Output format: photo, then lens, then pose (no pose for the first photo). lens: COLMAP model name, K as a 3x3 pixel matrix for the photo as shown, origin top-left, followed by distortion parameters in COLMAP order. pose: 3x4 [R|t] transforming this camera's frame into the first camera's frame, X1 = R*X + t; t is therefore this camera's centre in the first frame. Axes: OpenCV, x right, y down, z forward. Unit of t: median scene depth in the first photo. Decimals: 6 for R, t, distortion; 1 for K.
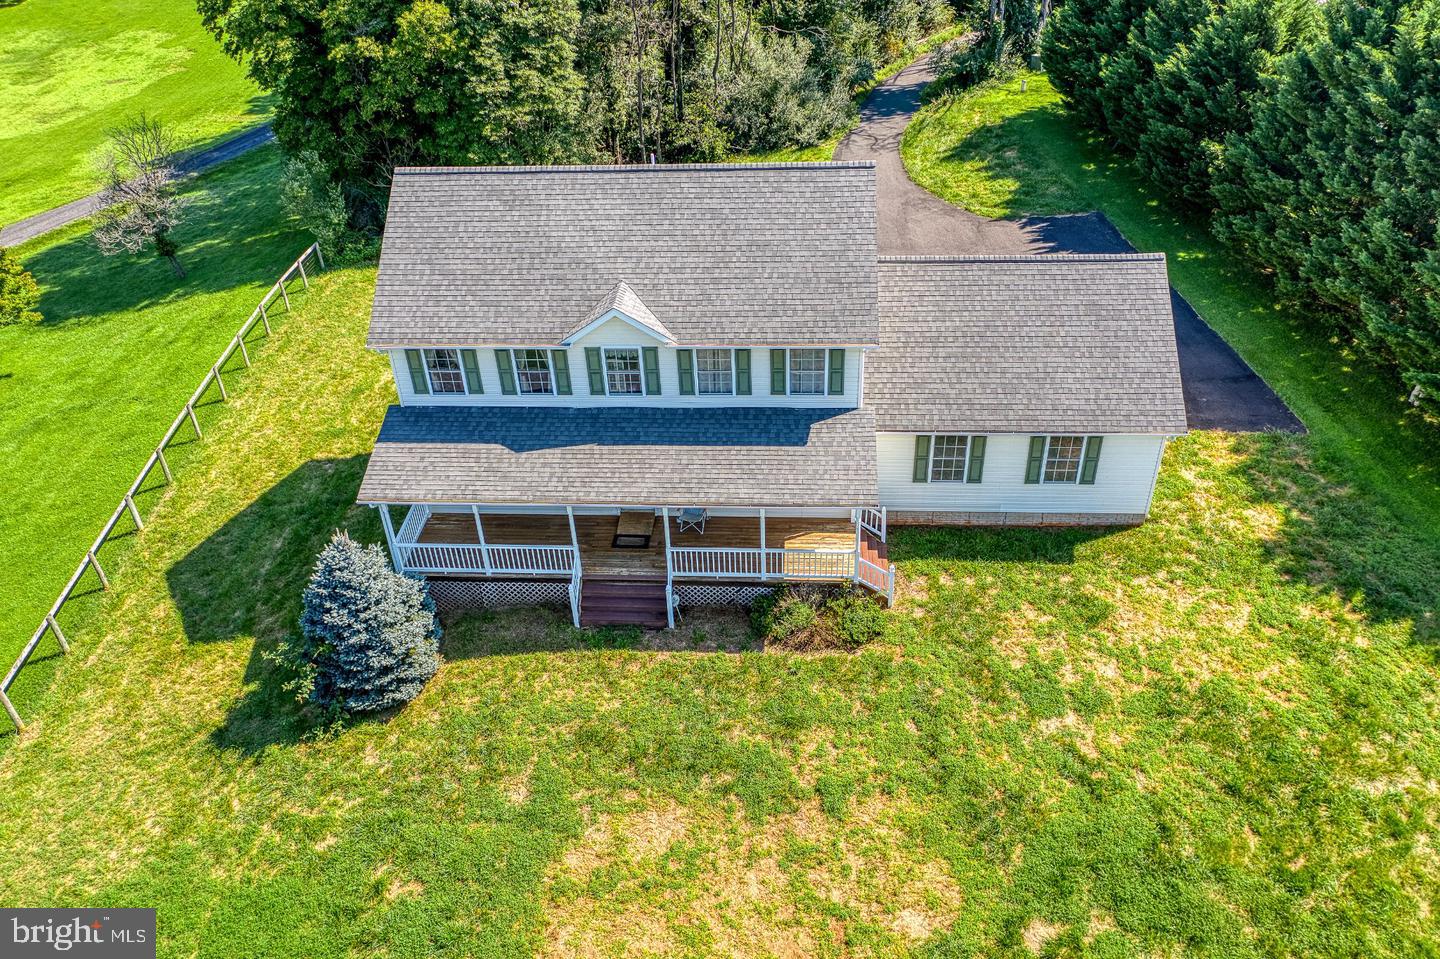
lens RADIAL K [[1103.9, 0, 708.7], [0, 1103.9, 483.5], [0, 0, 1]] dist [-0.000029, 0.010334]
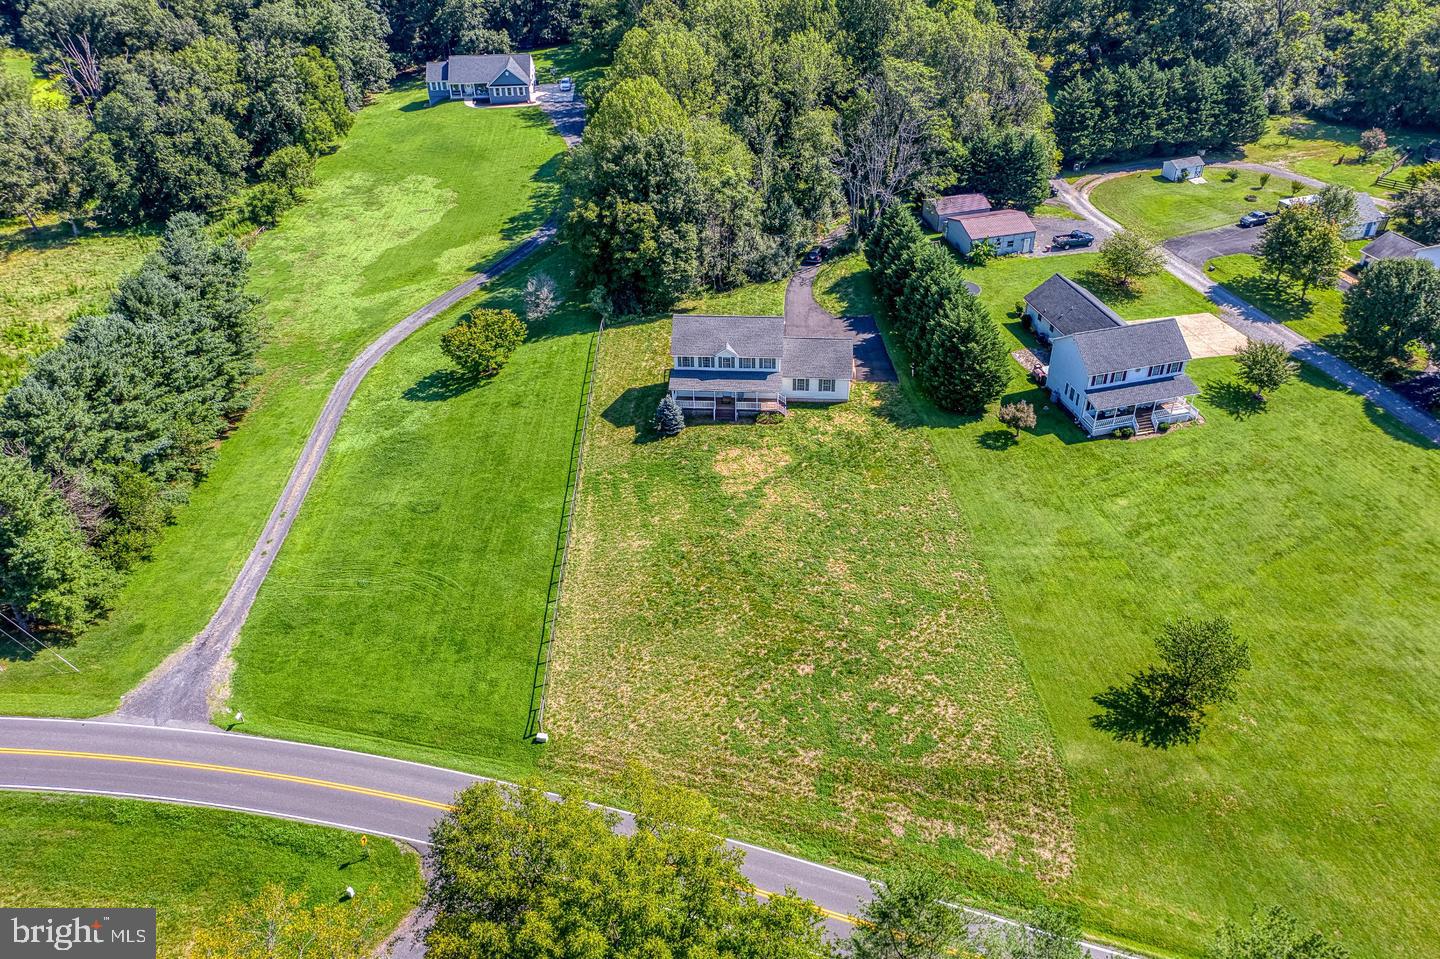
lens RADIAL K [[1103.9, 0, 705.7], [0, 1103.9, 481.2], [0, 0, 1]] dist [-0.000029, 0.010334]
pose [[0.999748, 0.022414, -0.000794, -0.144720], [-0.022422, 0.999680, -0.011728, 0.426505], [0.000531, 0.011743, 0.999931, -3.416229]]
